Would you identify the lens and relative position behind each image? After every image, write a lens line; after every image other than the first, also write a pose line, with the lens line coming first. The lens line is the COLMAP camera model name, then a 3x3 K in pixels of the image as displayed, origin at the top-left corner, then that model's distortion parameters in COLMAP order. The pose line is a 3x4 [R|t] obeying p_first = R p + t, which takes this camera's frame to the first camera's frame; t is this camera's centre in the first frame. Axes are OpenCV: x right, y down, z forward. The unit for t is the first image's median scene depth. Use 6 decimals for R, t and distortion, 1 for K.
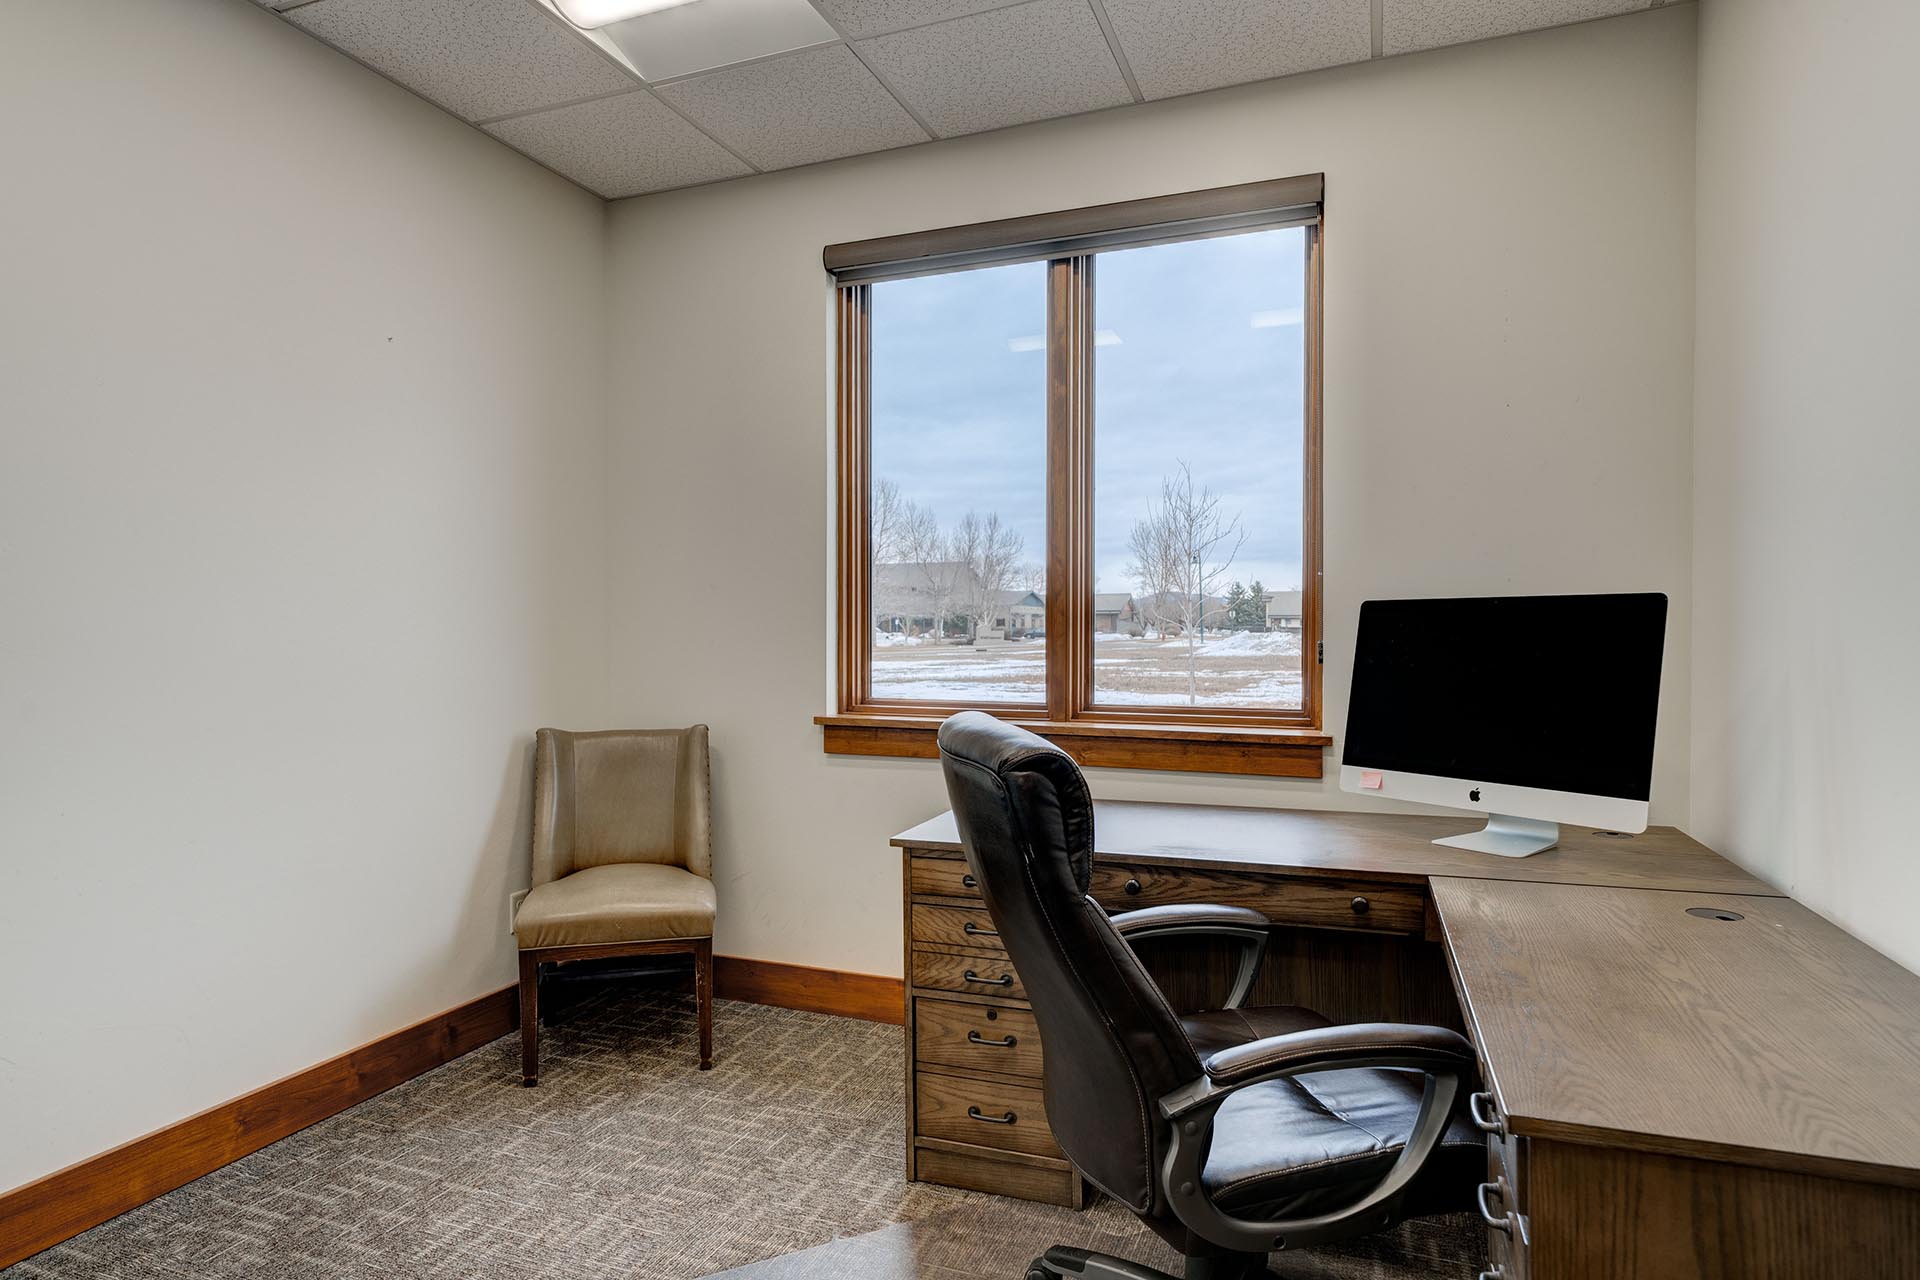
lens RADIAL K [[1101.1, 0, 930.9], [0, 1101.1, 653.1], [0, 0, 1]] dist [0.002337, 0.000797]
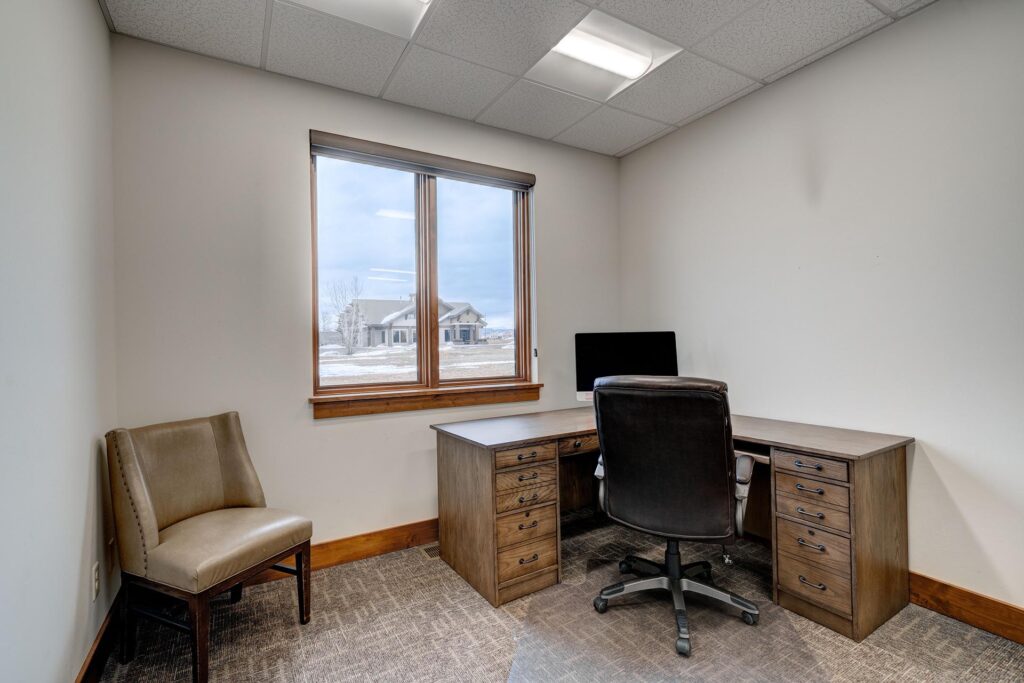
lens RADIAL K [[478.4, 0, 523.7], [0, 478.4, 345.9], [0, 0, 1]] dist [0.001272, 0.000306]
pose [[0.592870, -0.012867, 0.805196, -0.562814], [0.034290, 0.999369, -0.009278, -0.006439], [-0.804568, 0.033111, 0.592937, 0.315943]]
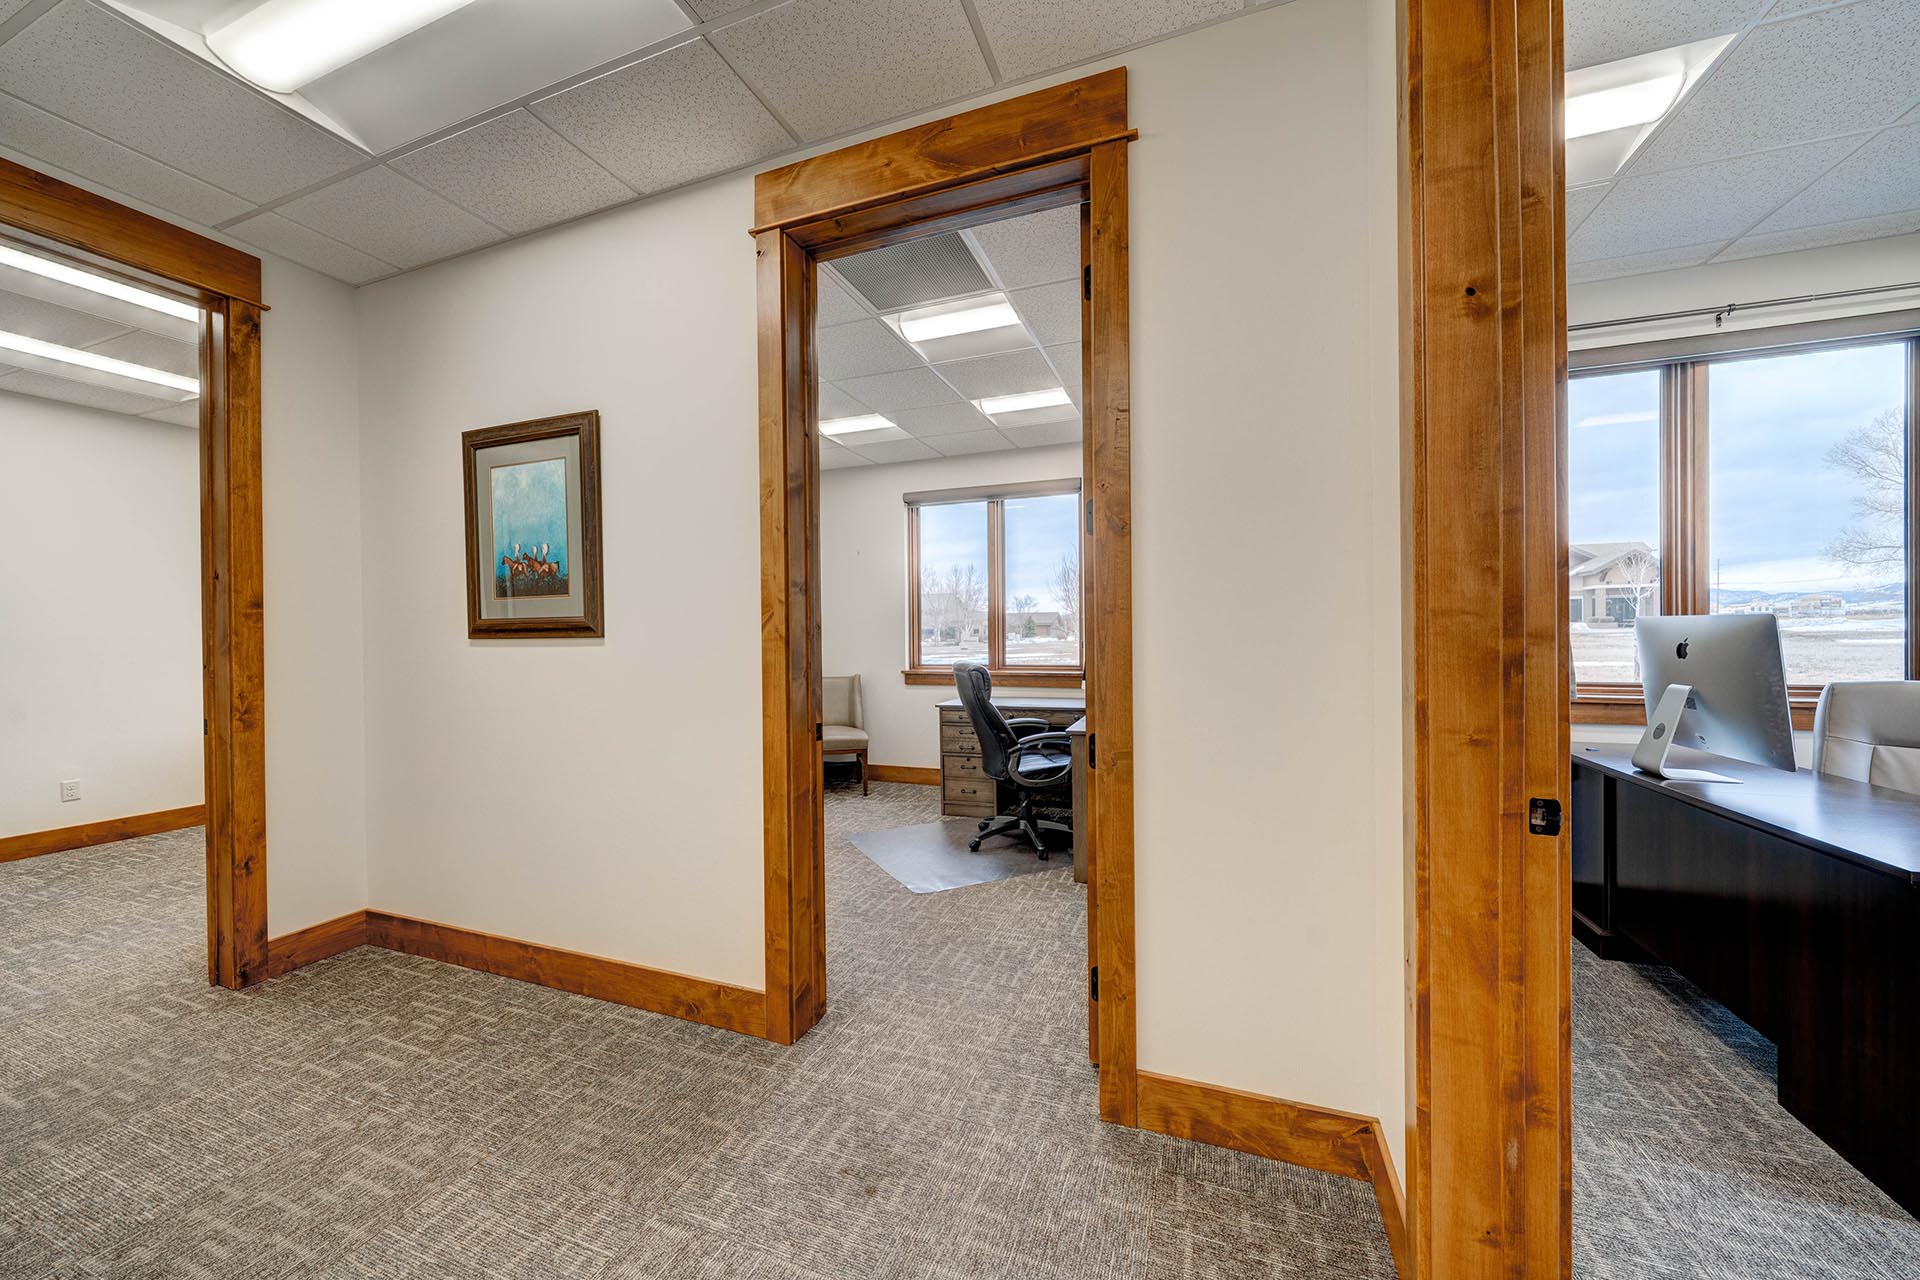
lens RADIAL K [[716.1, 0, 936.2], [0, 716.1, 639.1], [0, 0, 1]] dist [-0.012335, 0.000001]
pose [[0.999926, -0.010035, 0.006912, -0.036148], [0.010153, 0.999800, -0.017249, 0.014028], [-0.006737, 0.017318, 0.999827, -0.807503]]
